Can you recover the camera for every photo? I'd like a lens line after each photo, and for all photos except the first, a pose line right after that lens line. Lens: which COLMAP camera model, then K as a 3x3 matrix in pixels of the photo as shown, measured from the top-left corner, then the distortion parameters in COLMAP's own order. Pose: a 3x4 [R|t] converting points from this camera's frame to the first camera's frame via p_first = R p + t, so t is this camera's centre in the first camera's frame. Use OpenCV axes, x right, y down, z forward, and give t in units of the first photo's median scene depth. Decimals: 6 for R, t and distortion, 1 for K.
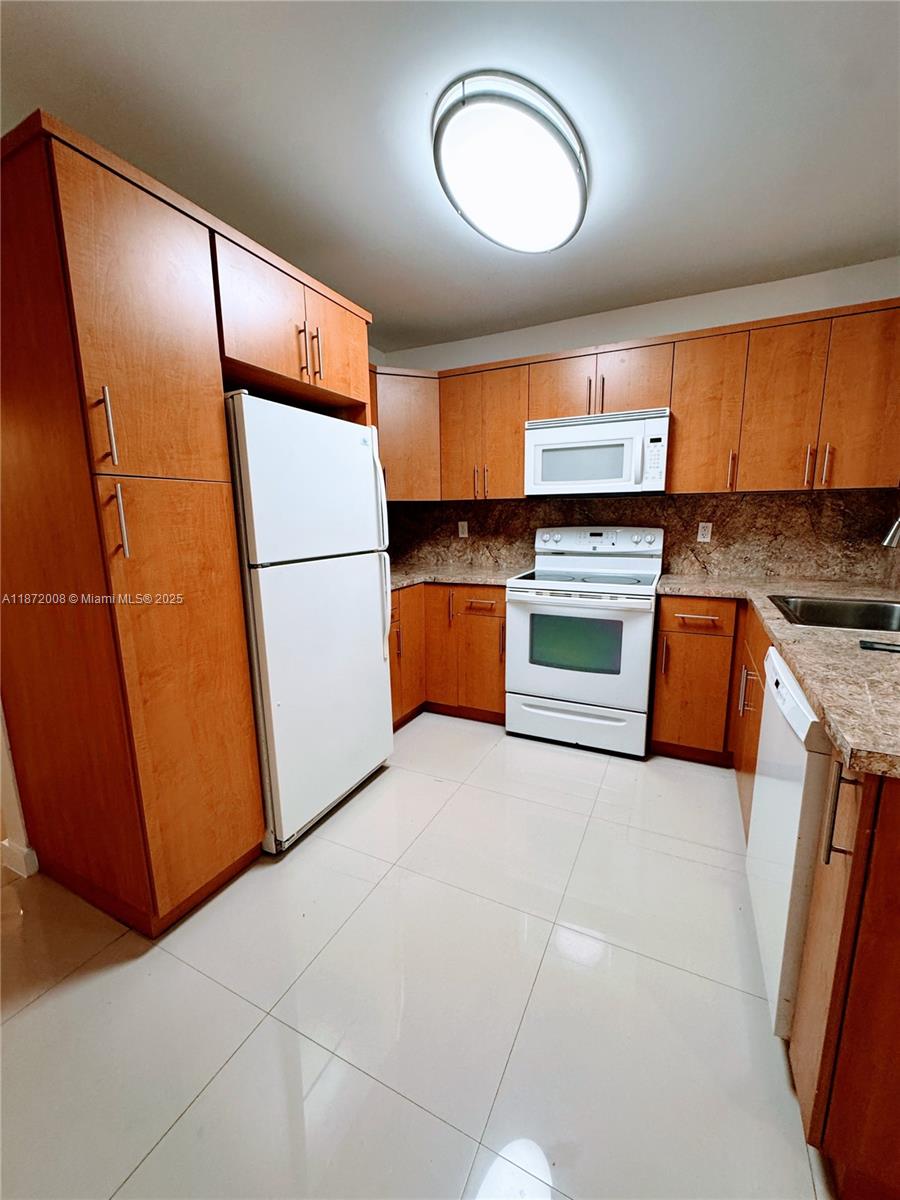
lens RADIAL K [[481.4, 0, 457.6], [0, 481.4, 598.5], [0, 0, 1]] dist [-0.003248, 0.000128]
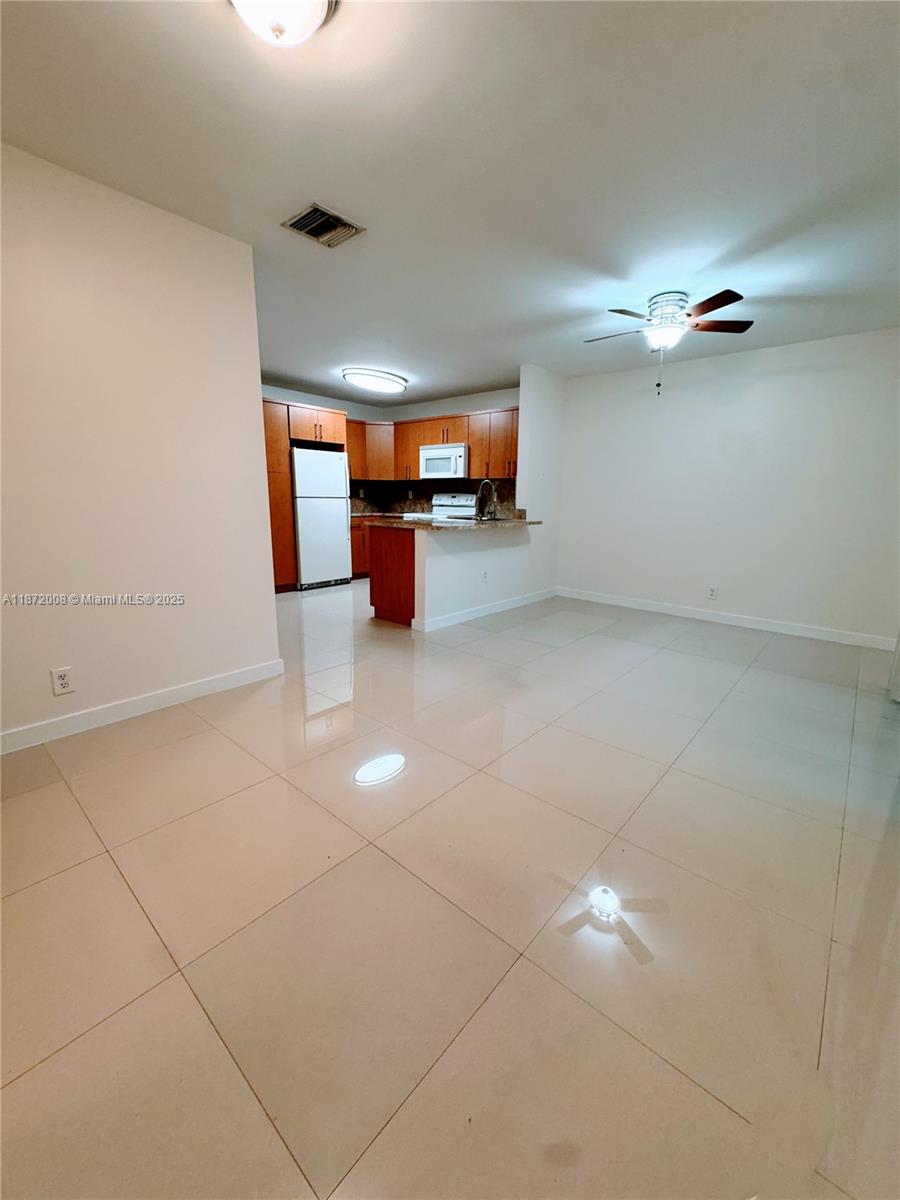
lens RADIAL K [[481.4, 0, 456.0], [0, 481.4, 599.0], [0, 0, 1]] dist [-0.003248, 0.000128]
pose [[0.966797, 0.077765, -0.243425, 1.004399], [-0.069167, 0.996648, 0.043688, 0.272410], [0.246006, -0.025400, 0.968935, -1.322213]]
